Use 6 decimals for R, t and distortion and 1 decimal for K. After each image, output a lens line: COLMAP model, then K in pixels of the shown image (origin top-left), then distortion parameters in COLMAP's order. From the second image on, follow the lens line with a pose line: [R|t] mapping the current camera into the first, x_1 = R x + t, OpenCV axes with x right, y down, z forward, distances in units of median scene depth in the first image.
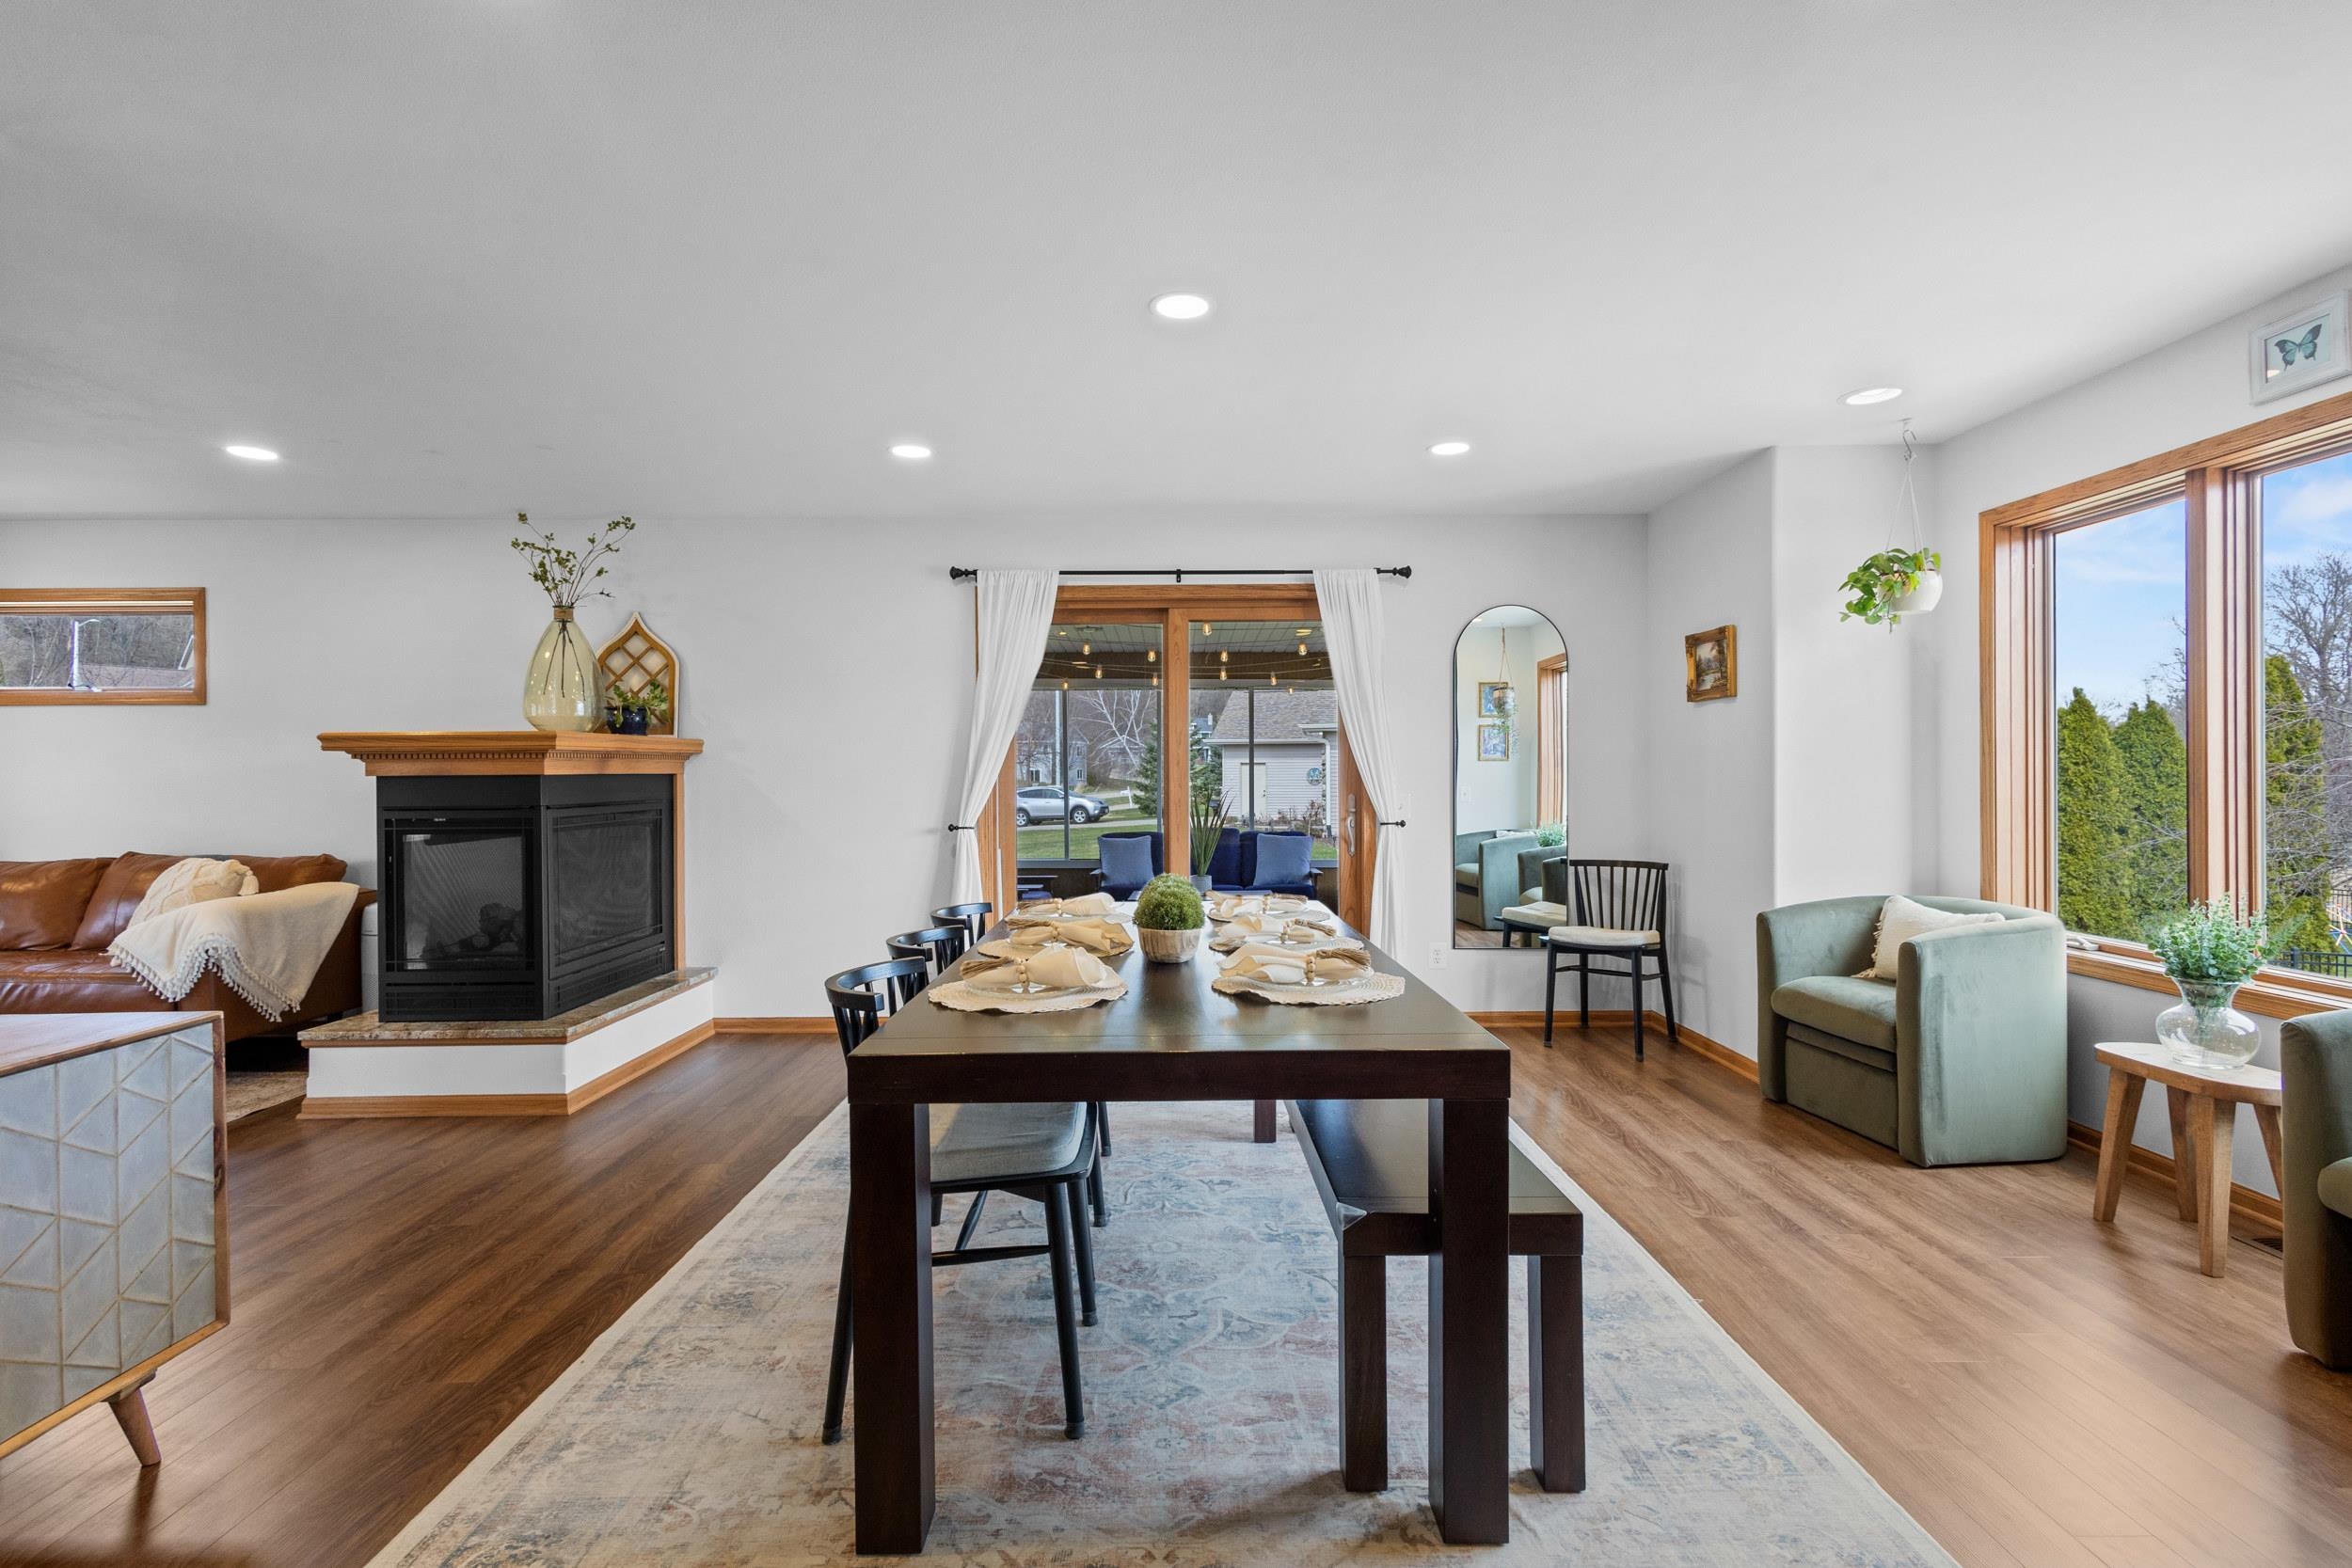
lens RADIAL K [[1071.7, 0, 1180.0], [0, 1071.7, 780.0], [0, 0, 1]] dist [0.004442, 0.000559]
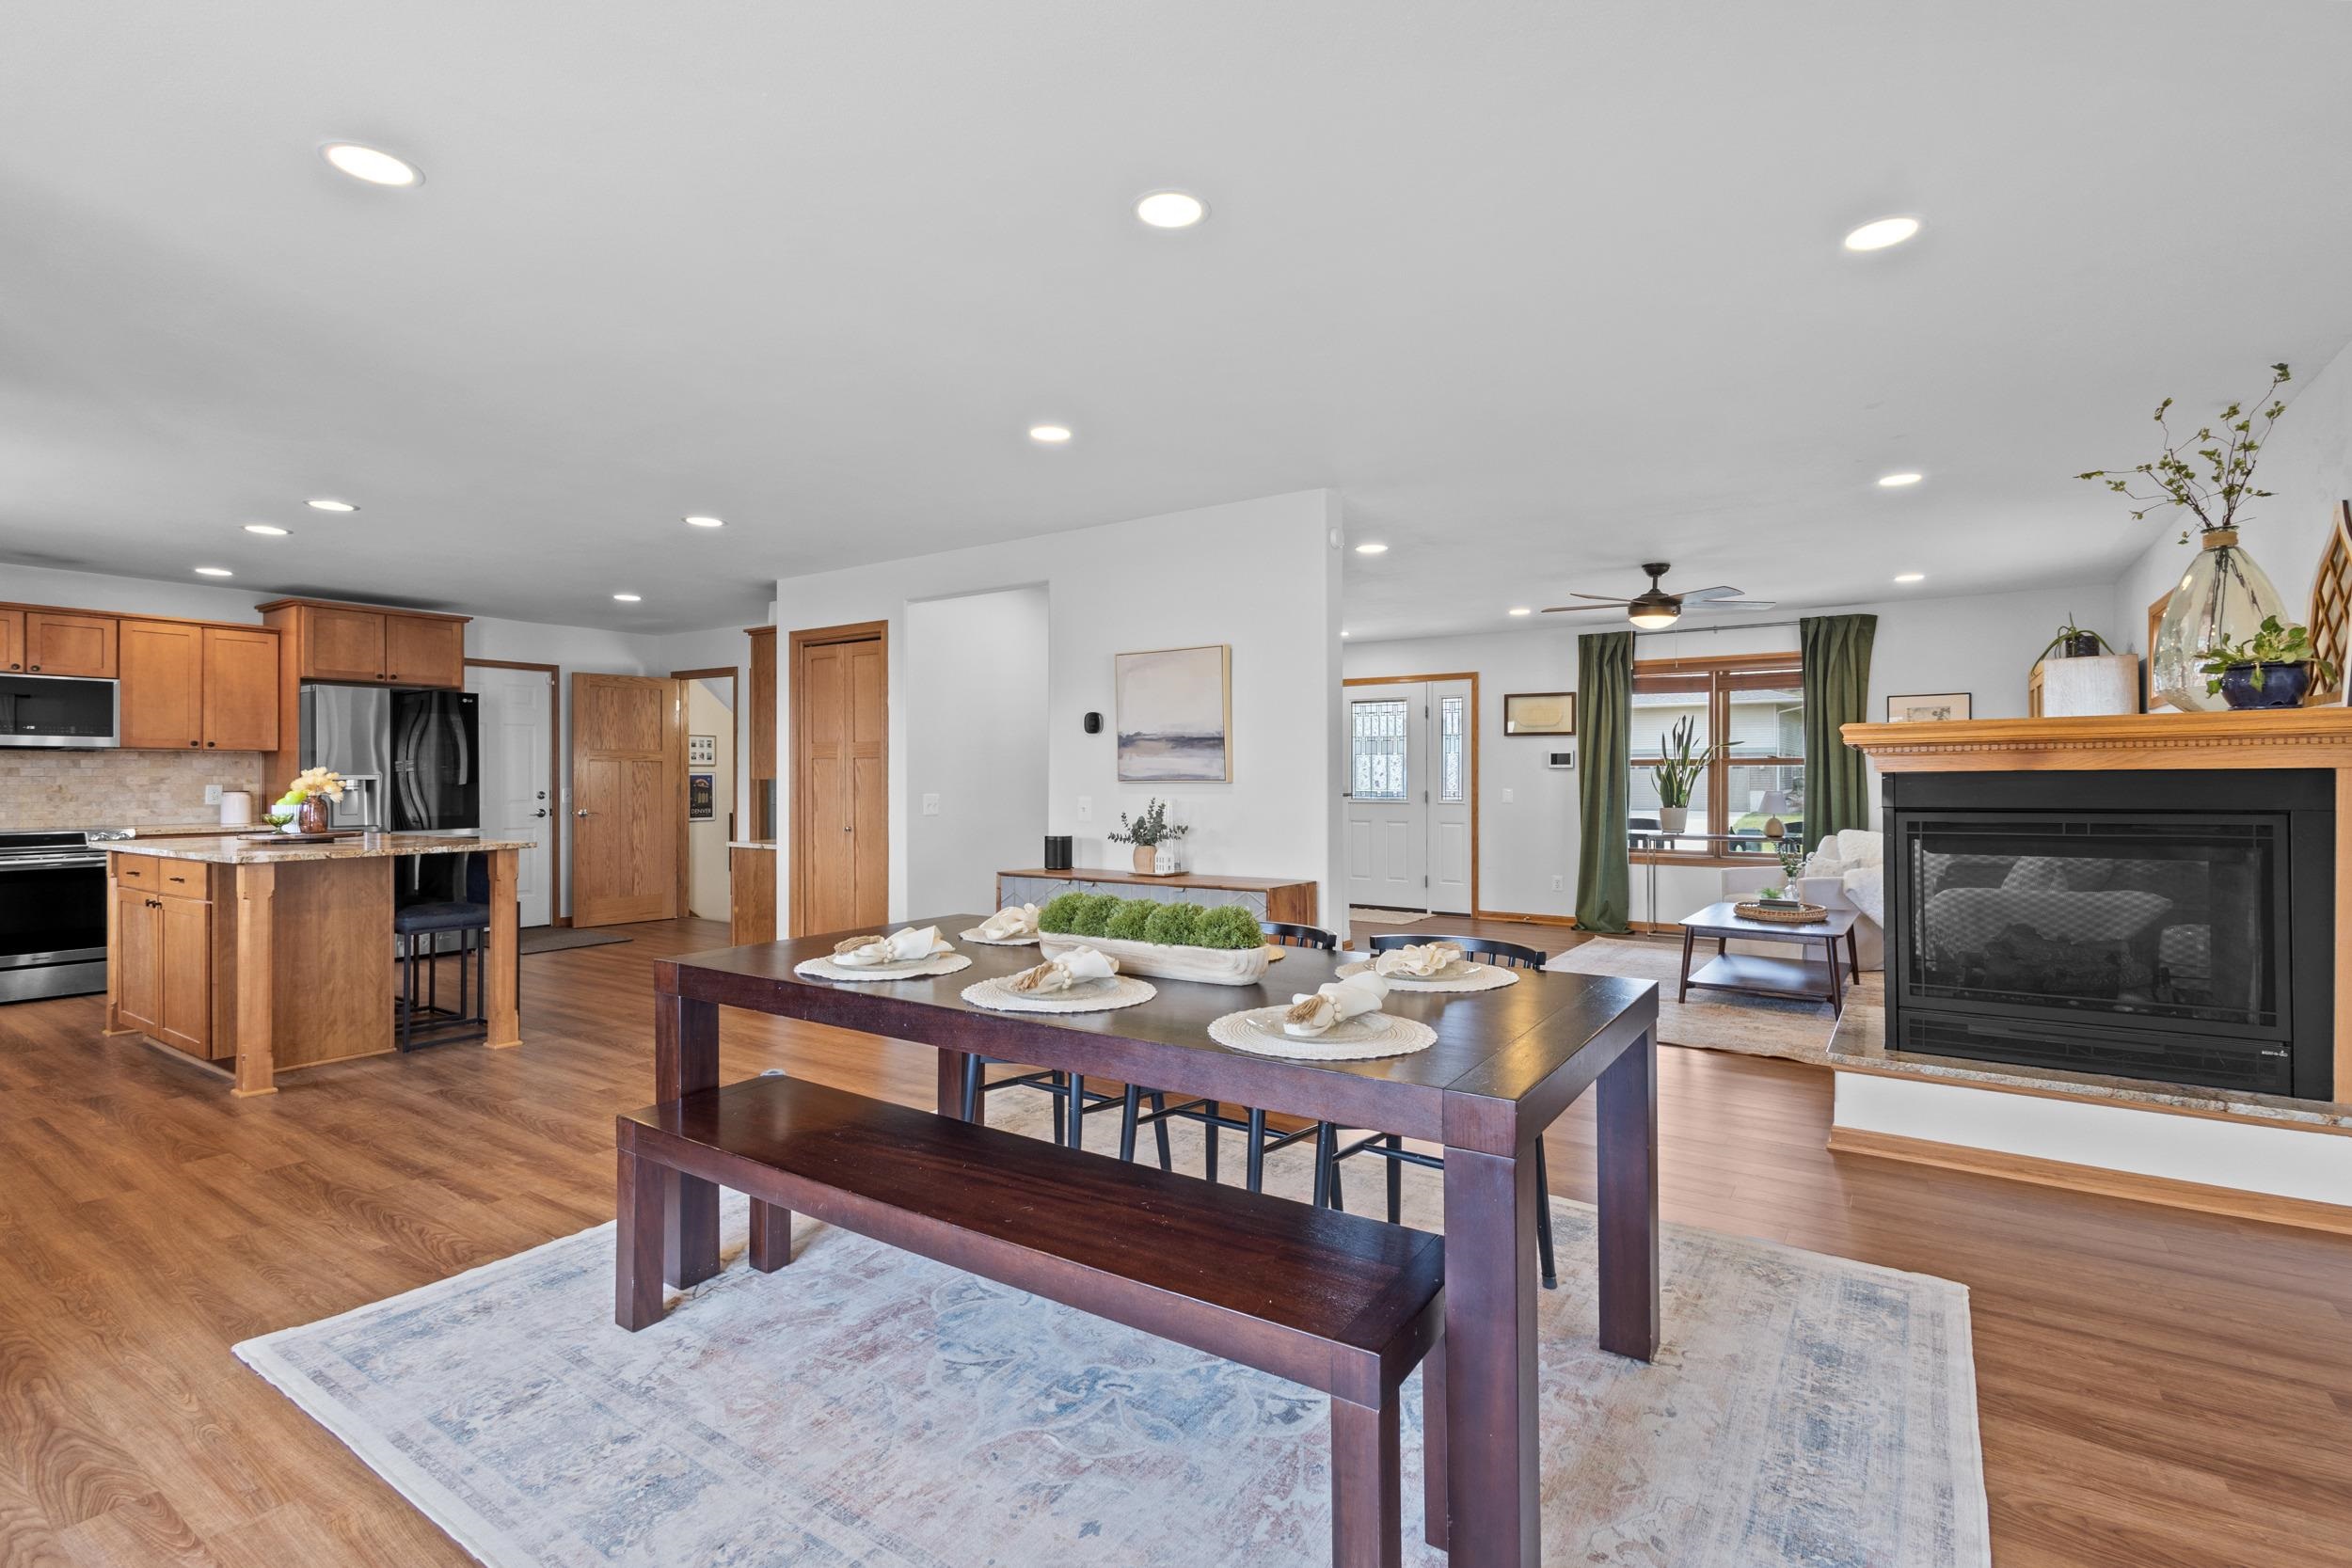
lens RADIAL K [[1071.7, 0, 1174.1], [0, 1071.7, 779.9], [0, 0, 1]] dist [0.004442, 0.000559]
pose [[-0.560901, 0.010456, -0.827817, 0.391296], [0.002968, 0.999939, 0.010619, -0.007934], [0.827878, 0.003499, -0.560898, 0.837454]]
